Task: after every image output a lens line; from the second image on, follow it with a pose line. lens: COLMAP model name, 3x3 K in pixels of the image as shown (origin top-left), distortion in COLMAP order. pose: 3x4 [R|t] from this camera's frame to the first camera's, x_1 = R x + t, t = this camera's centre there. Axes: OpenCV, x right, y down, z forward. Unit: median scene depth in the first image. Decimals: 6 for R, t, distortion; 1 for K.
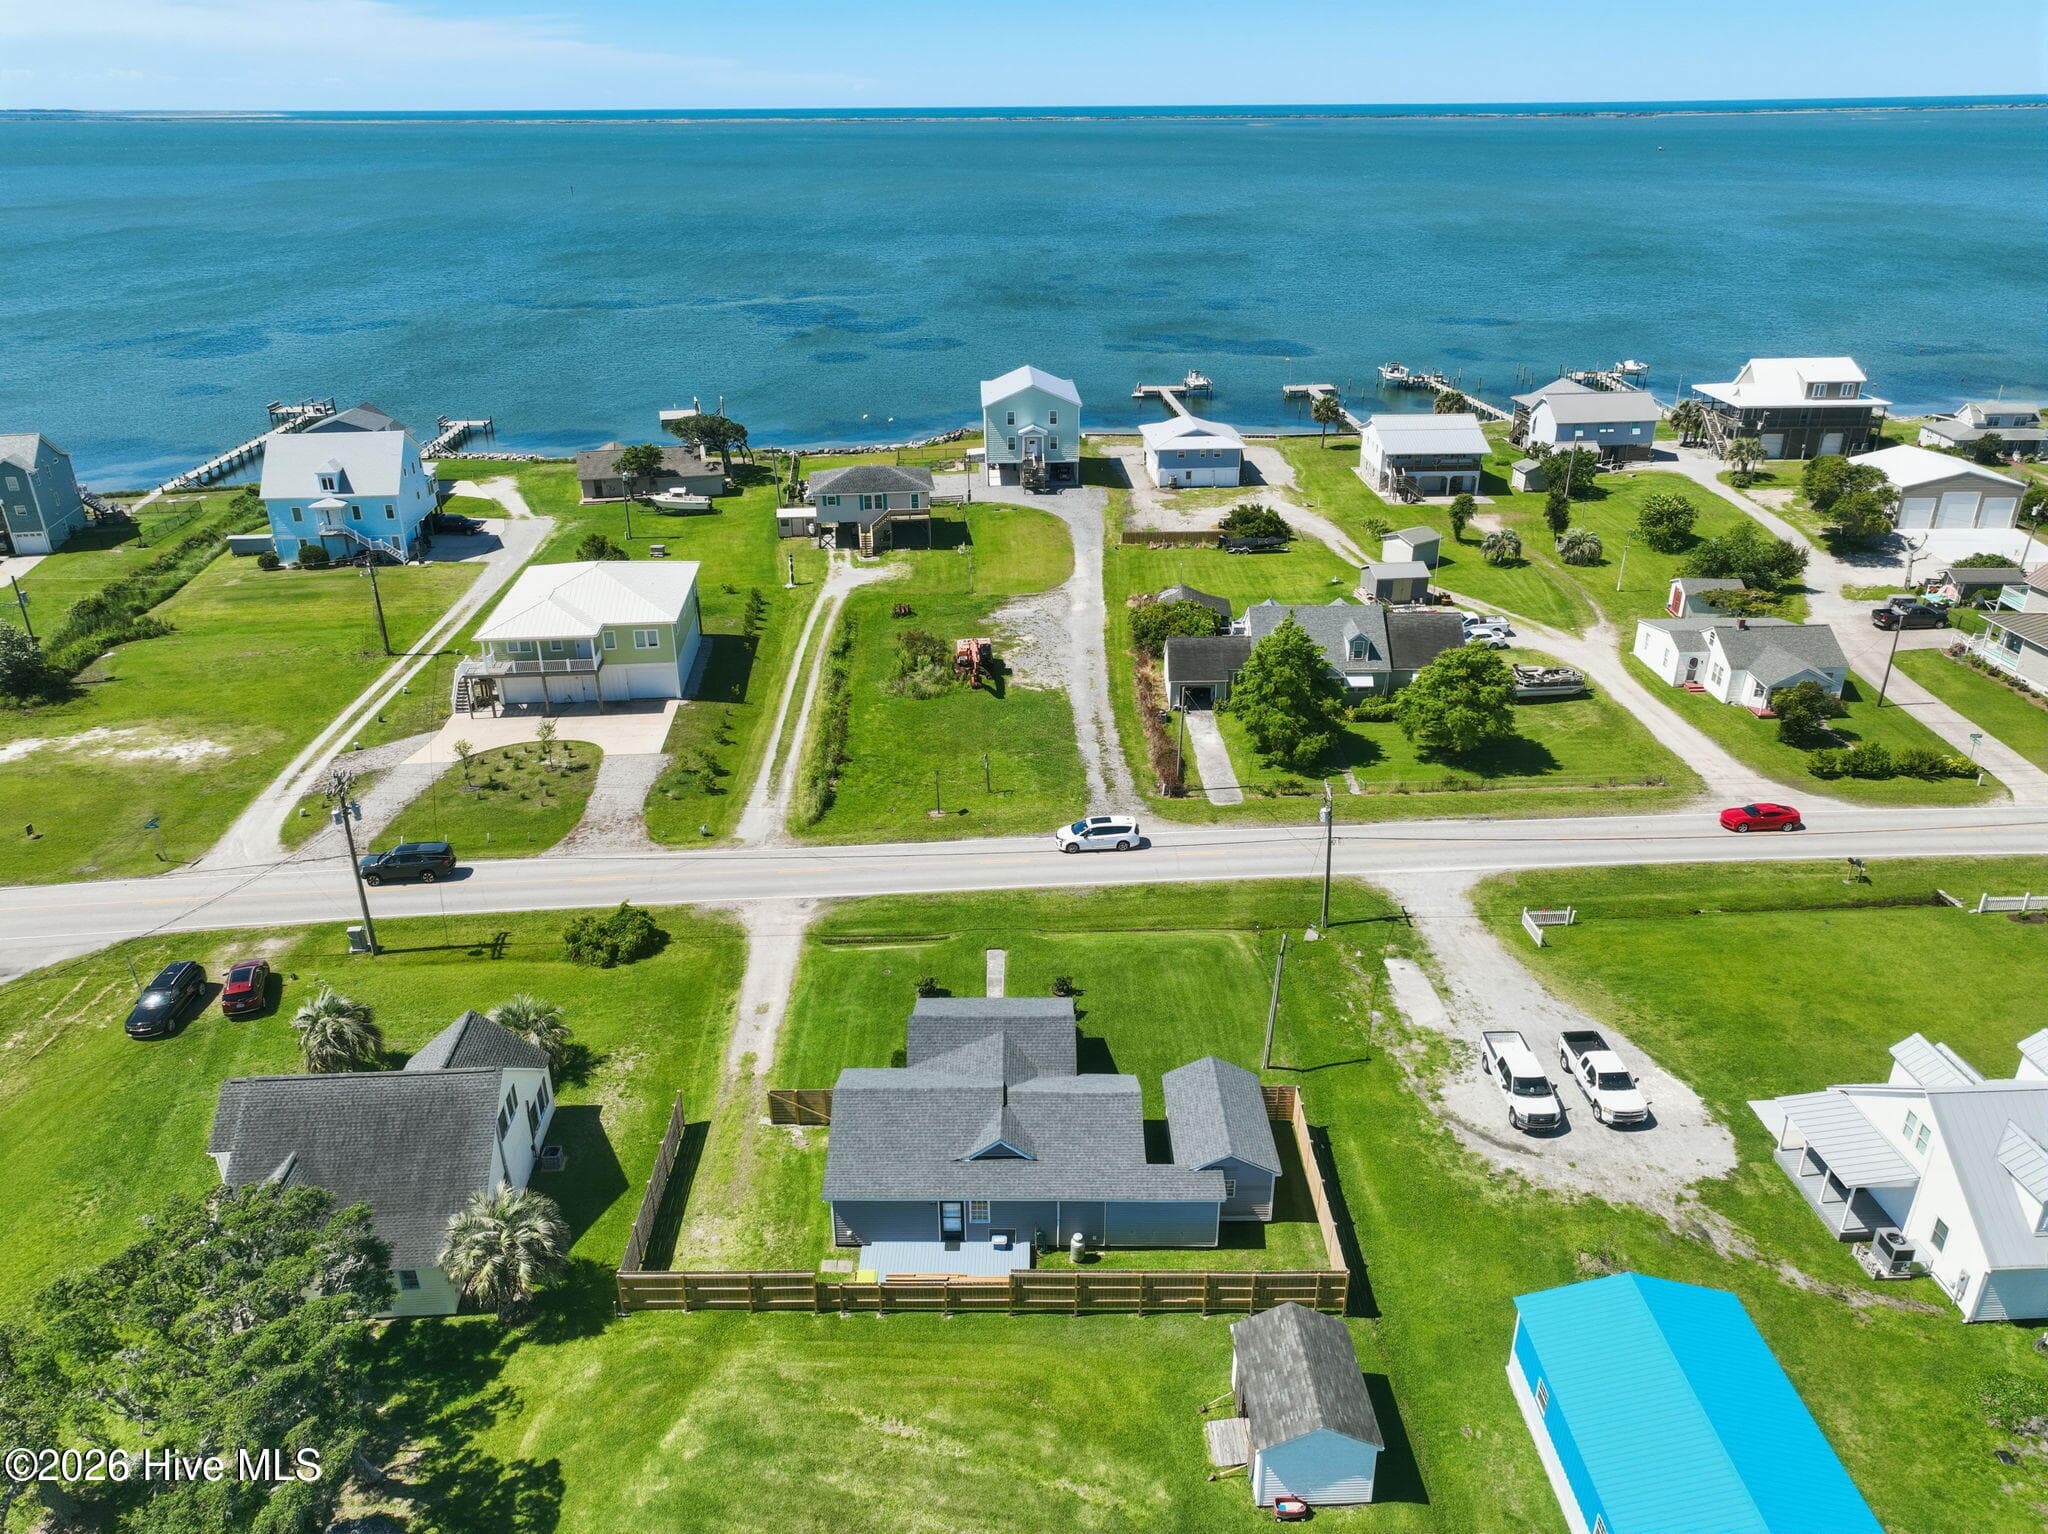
lens RADIAL K [[1435.5, 0, 1026.9], [0, 1435.5, 764.4], [0, 0, 1]] dist [0.001549, 0.013780]
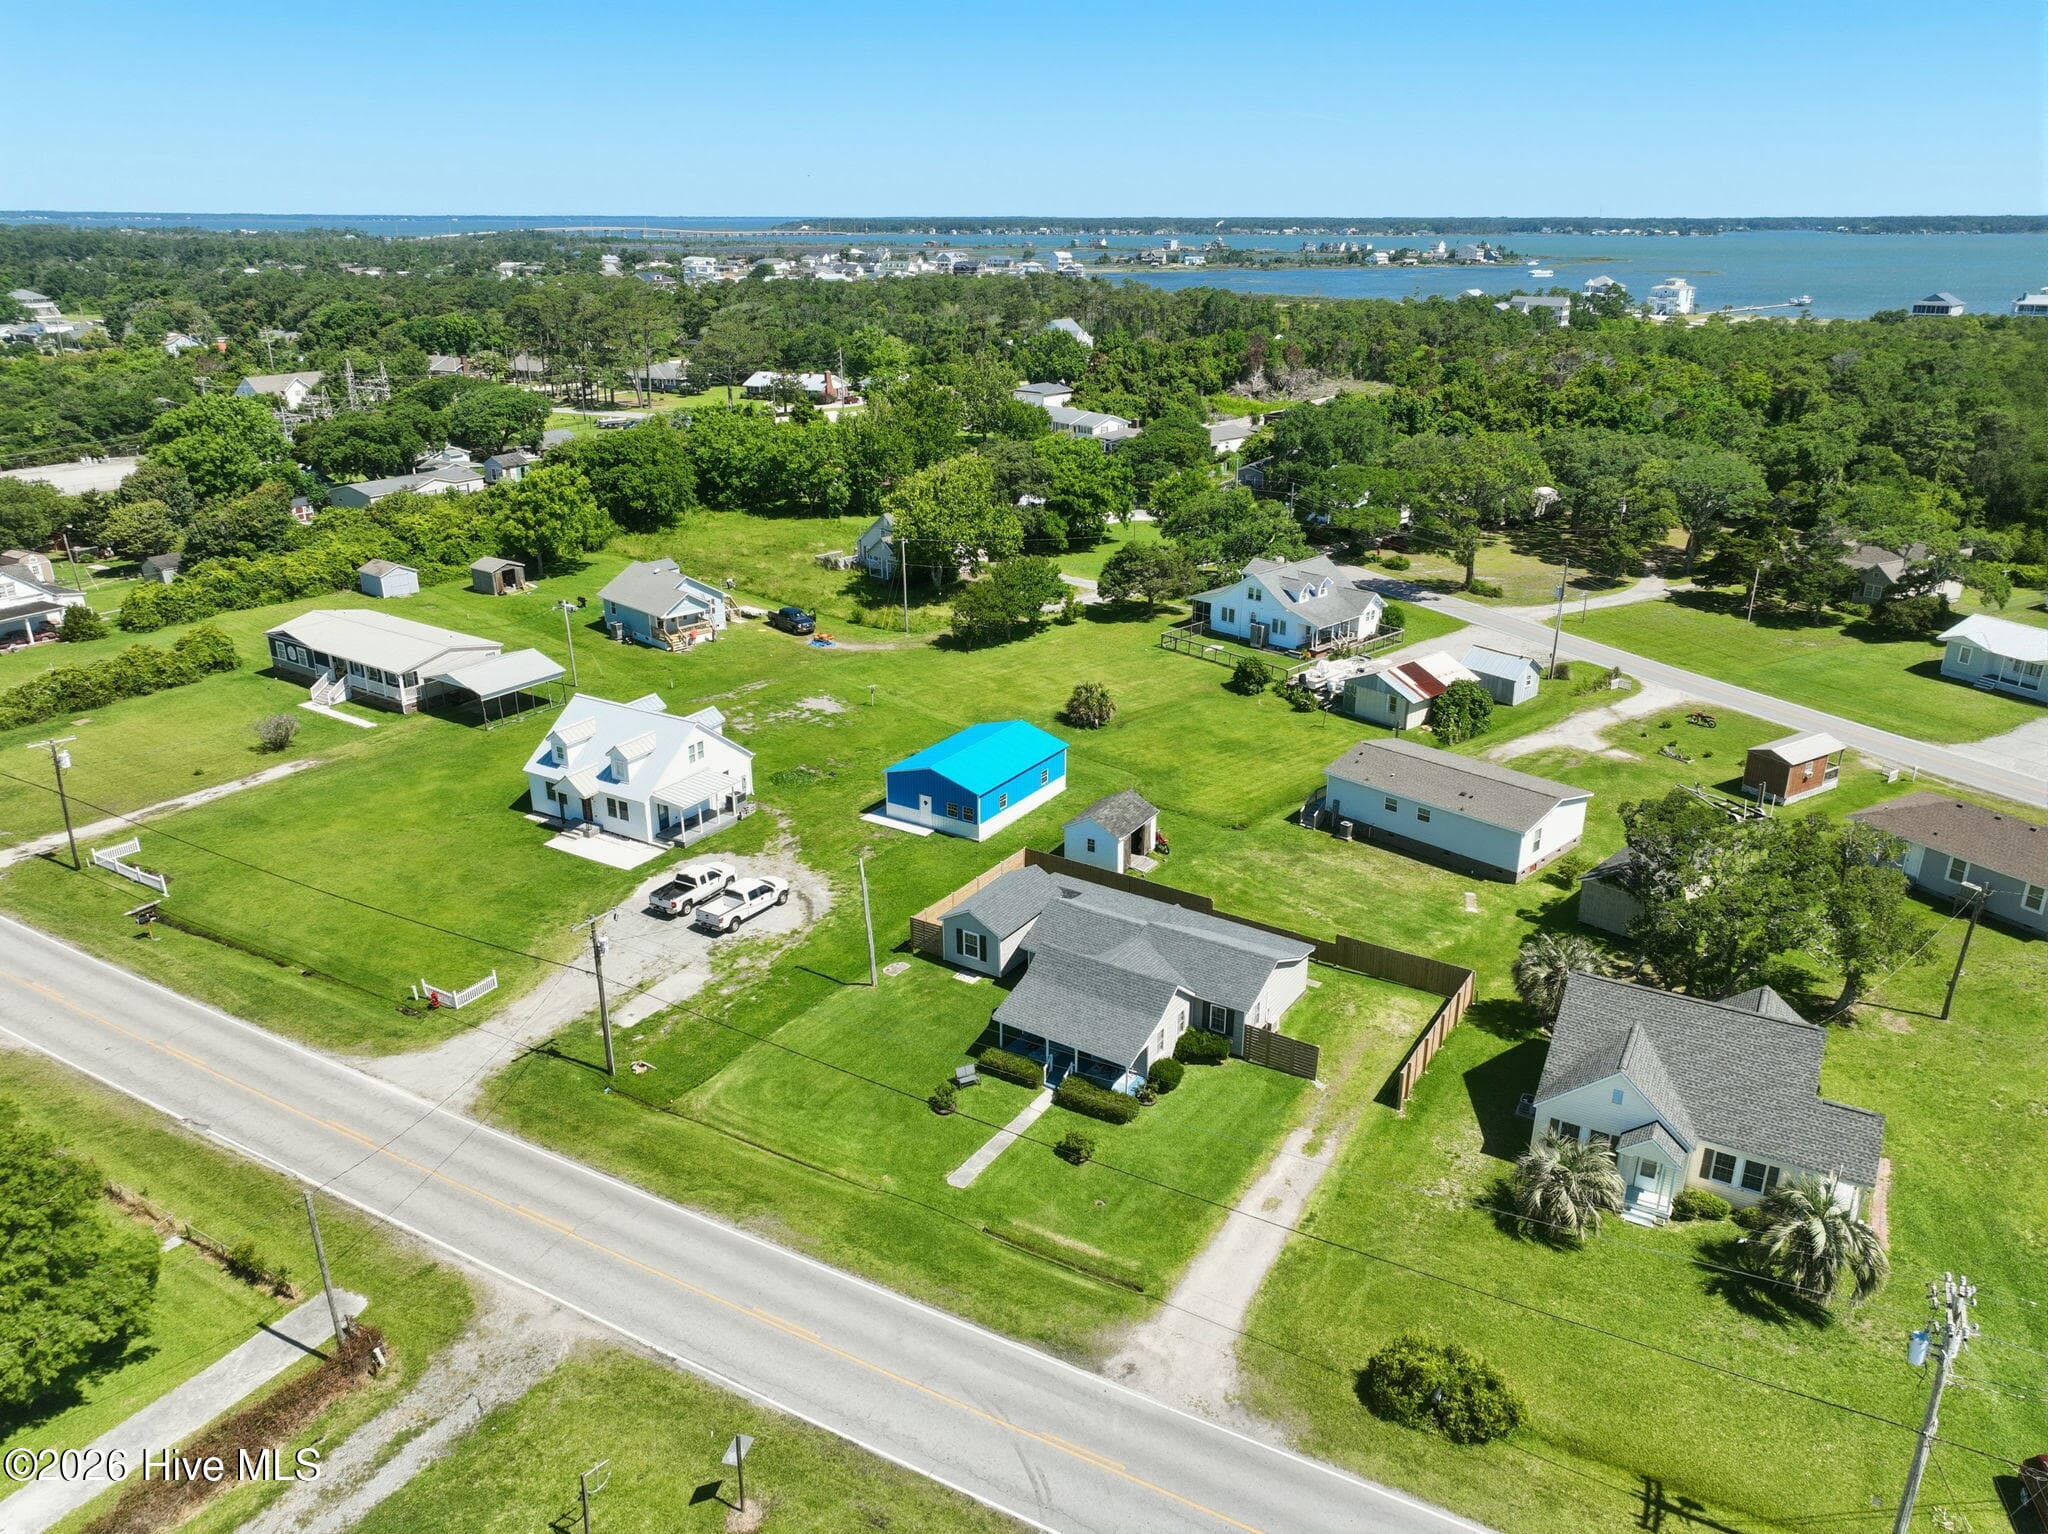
lens RADIAL K [[1435.5, 0, 1023.3], [0, 1435.5, 765.7], [0, 0, 1]] dist [0.001549, 0.013780]
pose [[-0.834017, -0.190848, 0.517680, -0.413733], [0.235112, 0.725884, 0.646386, -0.528443], [-0.499137, 0.660810, -0.560529, 1.285914]]
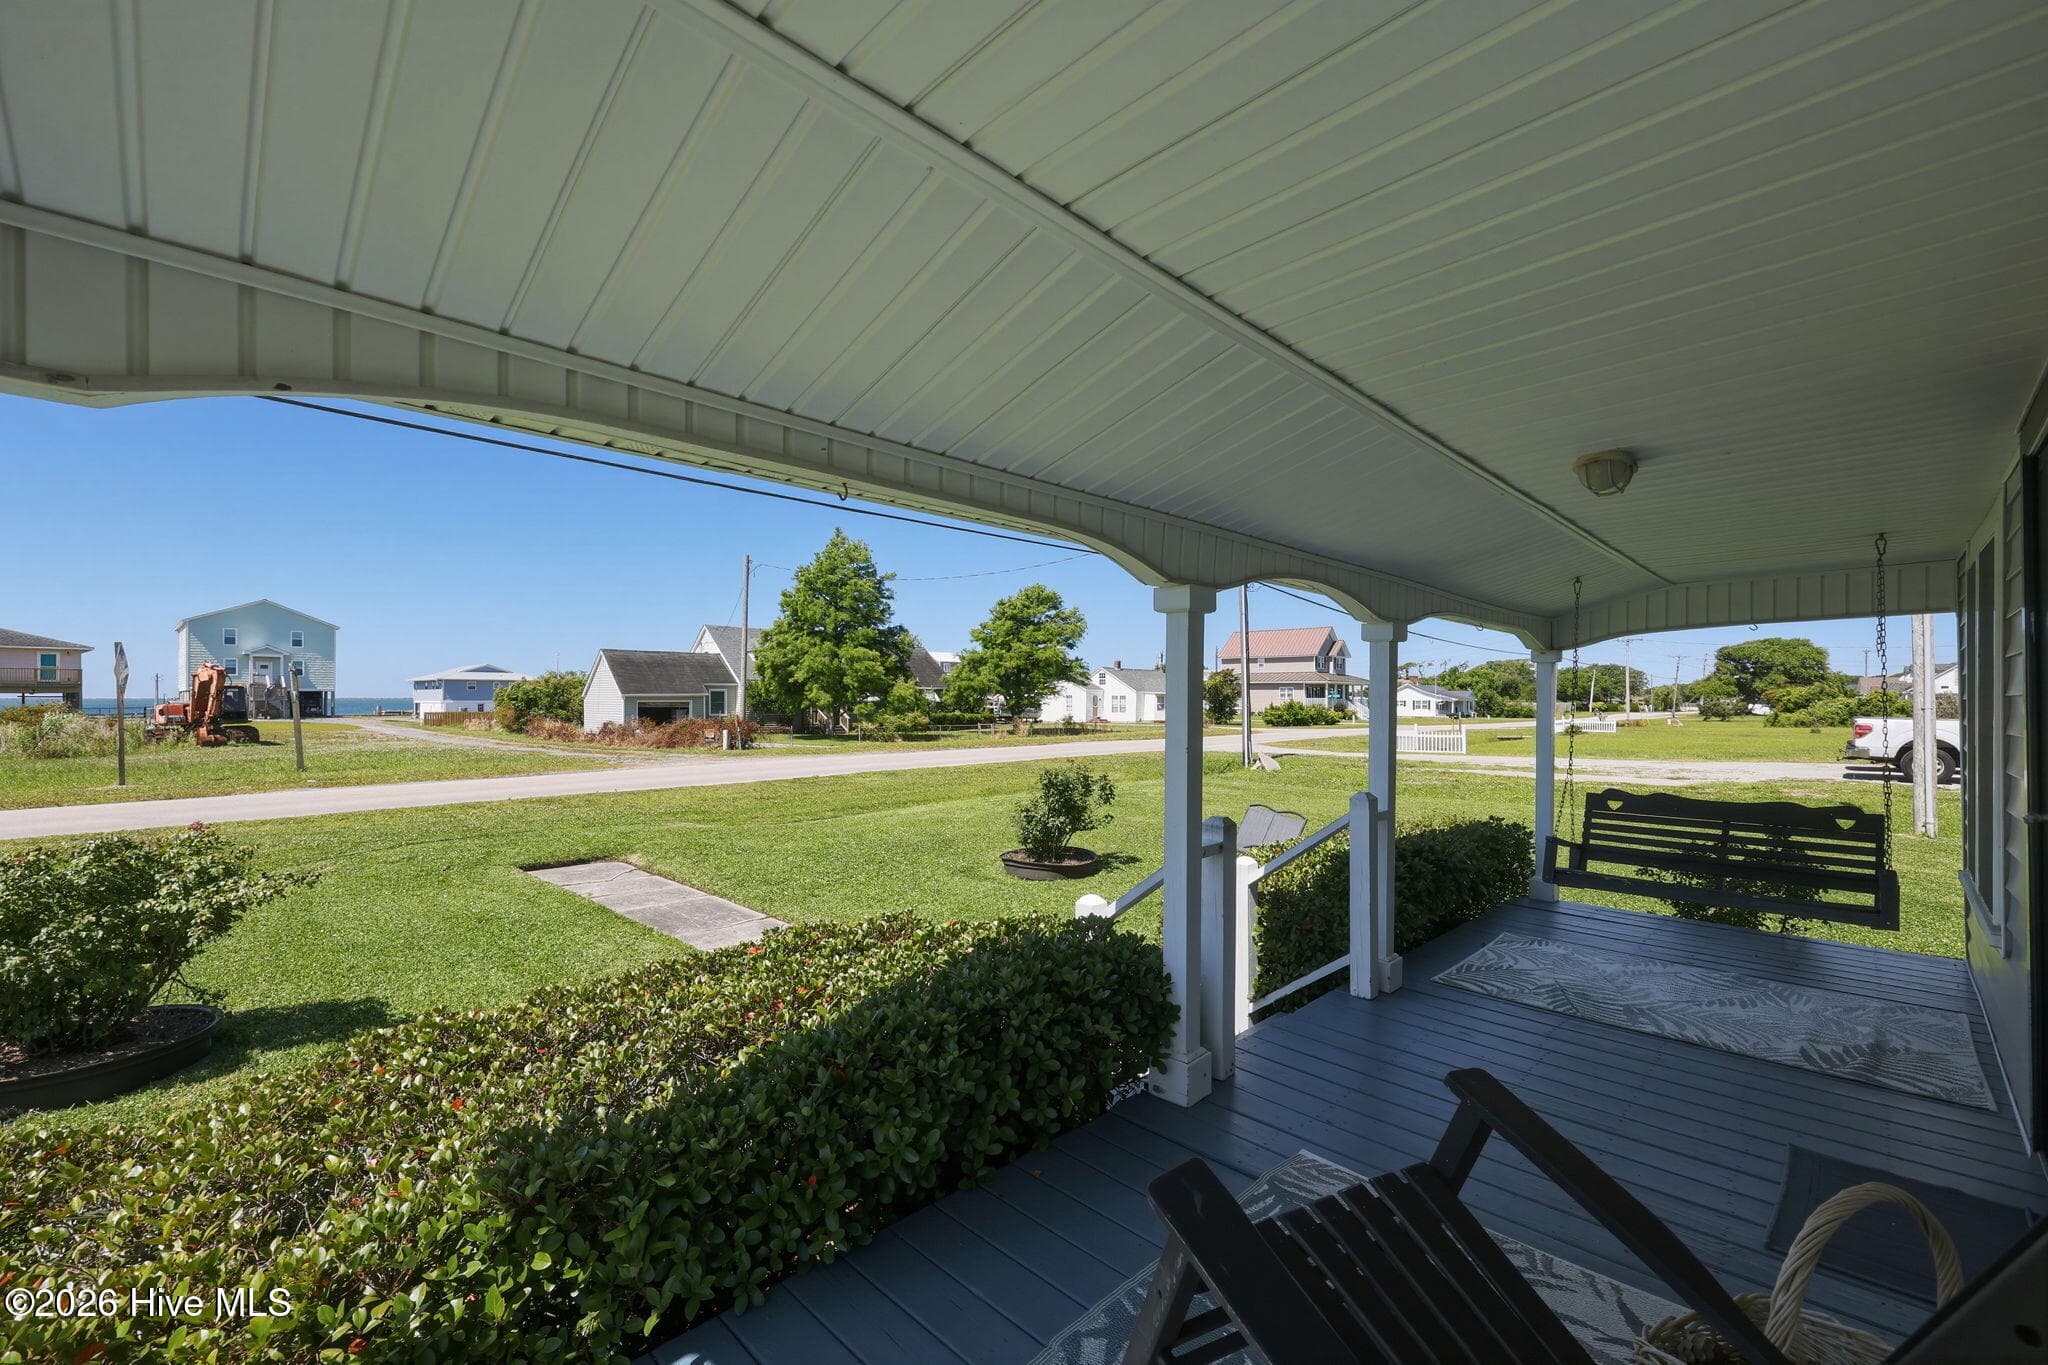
lens RADIAL K [[832.8, 0, 1027.1], [0, 832.8, 700.4], [0, 0, 1]] dist [0.008568, -0.001376]
pose [[0.708843, 0.007037, 0.705331, -0.058688], [0.287572, 0.910191, -0.298085, 0.160976], [-0.644084, 0.414129, 0.643159, 0.888205]]
